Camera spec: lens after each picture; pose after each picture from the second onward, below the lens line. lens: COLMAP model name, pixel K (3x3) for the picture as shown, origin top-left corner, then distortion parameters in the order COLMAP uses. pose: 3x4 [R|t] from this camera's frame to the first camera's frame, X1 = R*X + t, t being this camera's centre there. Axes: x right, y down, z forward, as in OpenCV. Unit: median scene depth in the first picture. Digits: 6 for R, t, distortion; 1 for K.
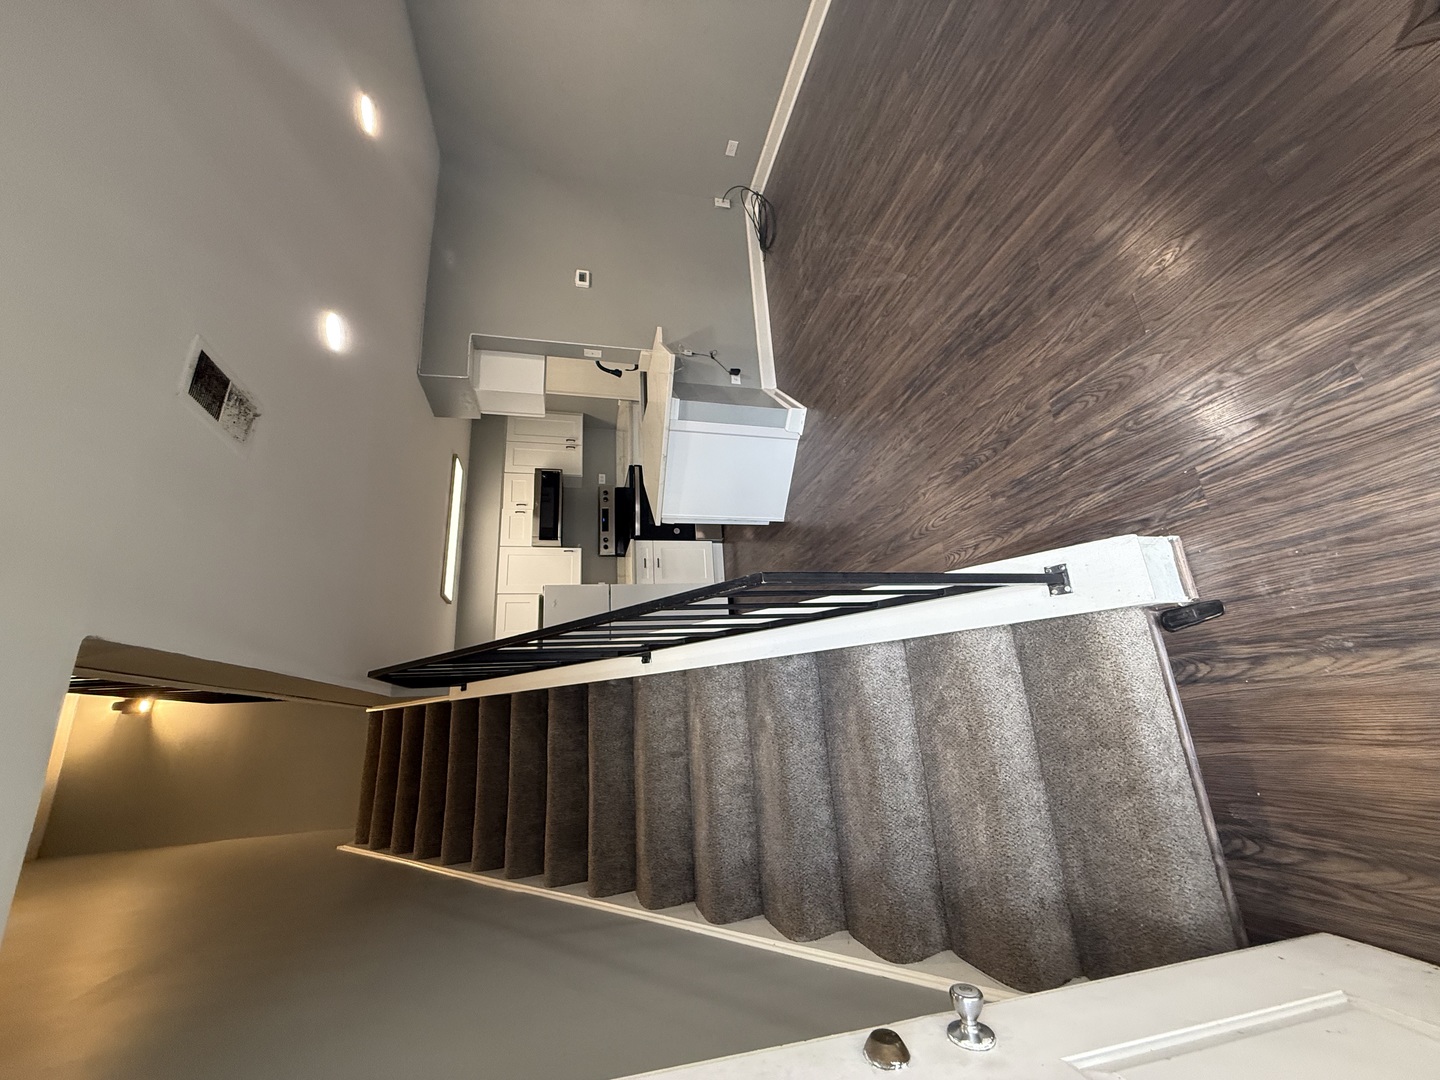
lens RADIAL K [[575.2, 0, 715.1], [0, 575.2, 544.2], [0, 0, 1]] dist [0.001329, 0.000290]
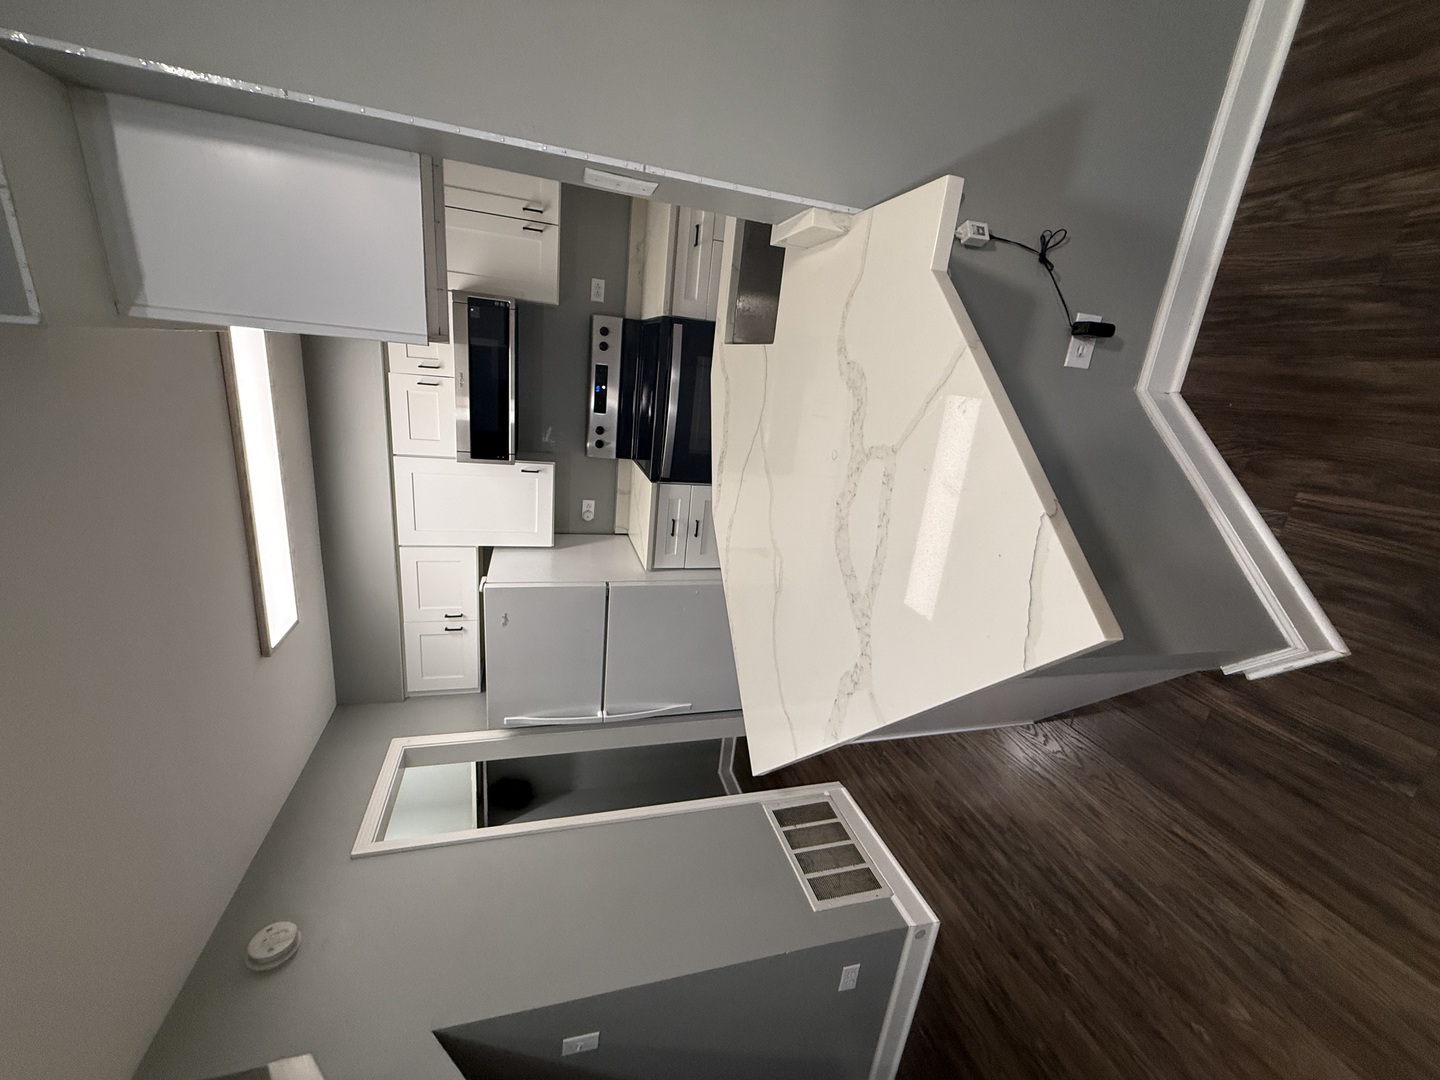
lens RADIAL K [[575.2, 0, 715.1], [0, 575.2, 544.2], [0, 0, 1]] dist [0.001329, 0.000290]
pose [[0.985853, 0.137209, 0.096266, -0.120315], [-0.167608, 0.810530, 0.561203, -0.243493], [-0.001025, -0.569398, 0.822061, 0.491816]]
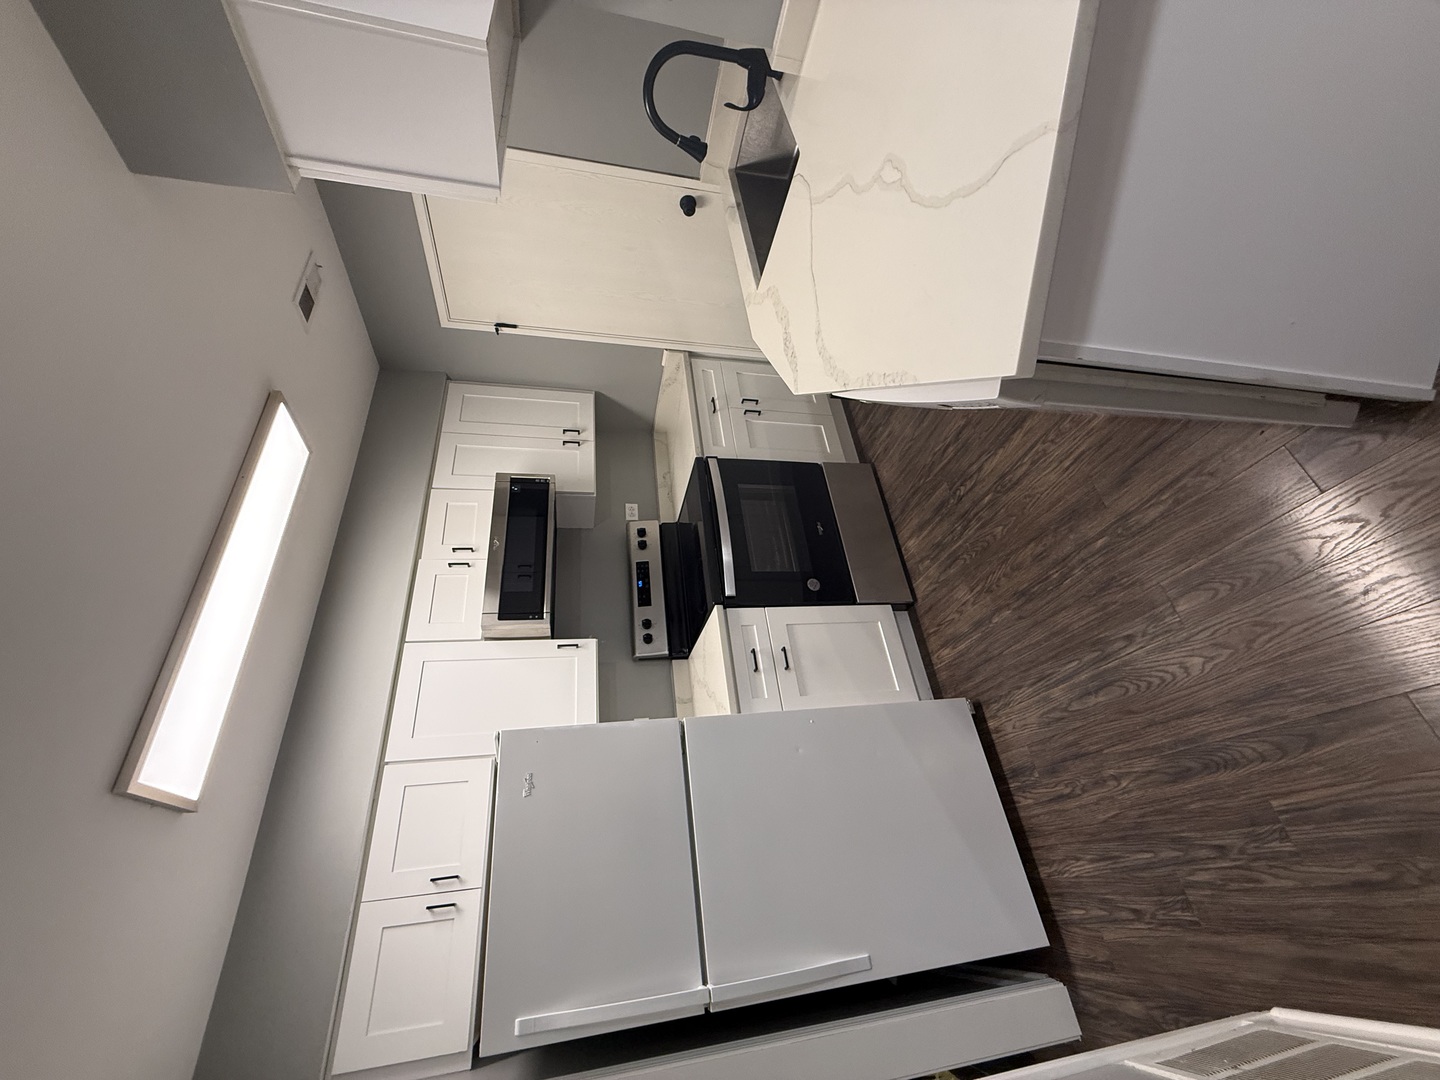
lens RADIAL K [[575.2, 0, 715.1], [0, 575.2, 544.2], [0, 0, 1]] dist [0.001329, 0.000290]
pose [[0.998154, -0.059308, 0.013075, -0.136465], [0.060727, 0.971941, -0.227251, 0.039549], [0.000770, 0.227626, 0.973748, 0.526266]]
